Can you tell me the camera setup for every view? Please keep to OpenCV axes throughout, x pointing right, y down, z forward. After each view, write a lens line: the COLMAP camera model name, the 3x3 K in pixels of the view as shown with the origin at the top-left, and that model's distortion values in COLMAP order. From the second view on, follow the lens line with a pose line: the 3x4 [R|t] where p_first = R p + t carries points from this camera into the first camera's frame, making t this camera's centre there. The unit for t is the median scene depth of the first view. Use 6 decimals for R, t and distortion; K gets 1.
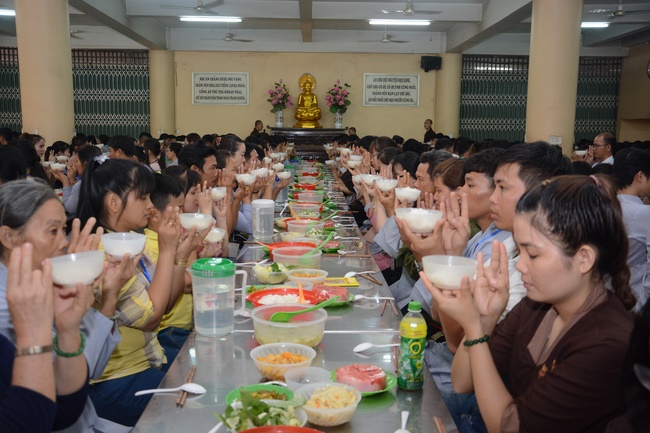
lens RADIAL K [[677.7, 0, 325.2], [0, 677.7, 216.1], [0, 0, 1]] dist [-0.010840, 0.000000]
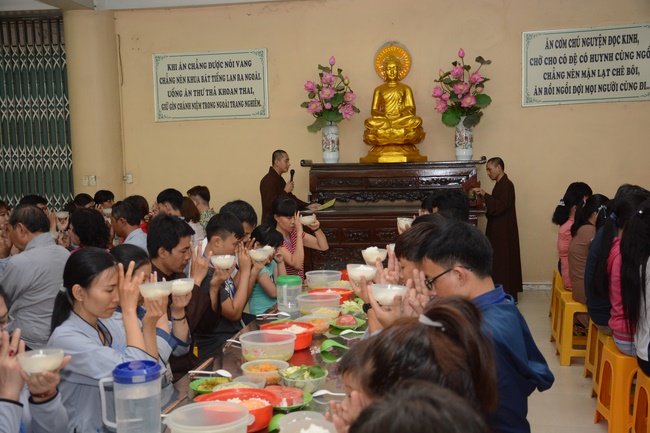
lens RADIAL K [[779.9, 0, 325.2], [0, 779.9, 217.9], [0, 0, 1]] dist [0.083987, 0.000000]
pose [[0.978951, -0.021602, -0.202951, 0.033420], [0.012748, 0.998913, -0.044835, -0.070561], [0.203699, 0.041305, 0.978162, 0.487247]]
